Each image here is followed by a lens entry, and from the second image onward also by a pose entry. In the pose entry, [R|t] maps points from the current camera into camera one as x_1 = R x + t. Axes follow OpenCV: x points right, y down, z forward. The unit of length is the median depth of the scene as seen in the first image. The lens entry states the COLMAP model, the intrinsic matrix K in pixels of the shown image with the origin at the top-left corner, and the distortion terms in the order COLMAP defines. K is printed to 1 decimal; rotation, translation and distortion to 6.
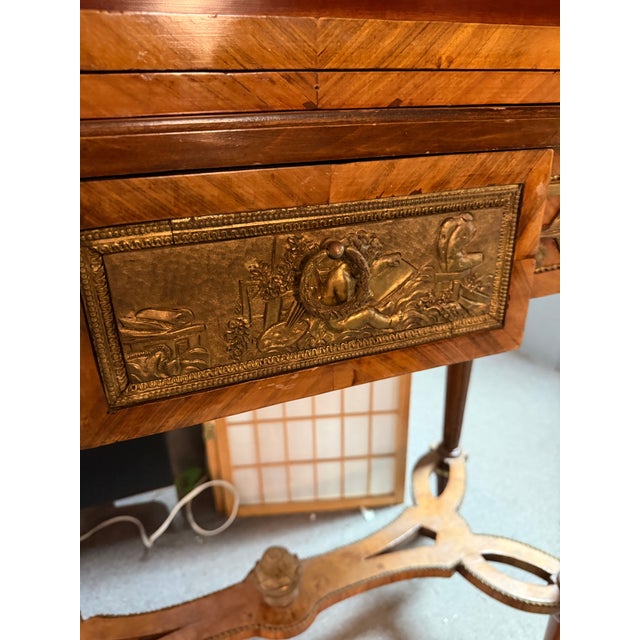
lens RADIAL K [[470.2, 0, 319.5], [0, 470.2, 330.8], [0, 0, 1]] dist [0.006864, -0.006459]
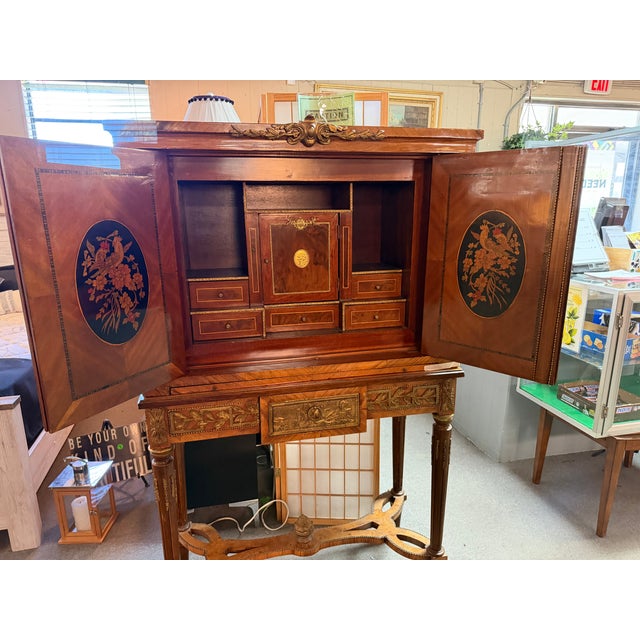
lens RADIAL K [[455.0, 0, 320.9], [0, 455.0, 312.0], [0, 0, 1]] dist [0.039109, -0.089069]
pose [[0.990055, 0.040165, -0.134824, 0.604612], [-0.071128, 0.969772, -0.233415, -0.024095], [0.121374, 0.240684, 0.962985, -3.360838]]
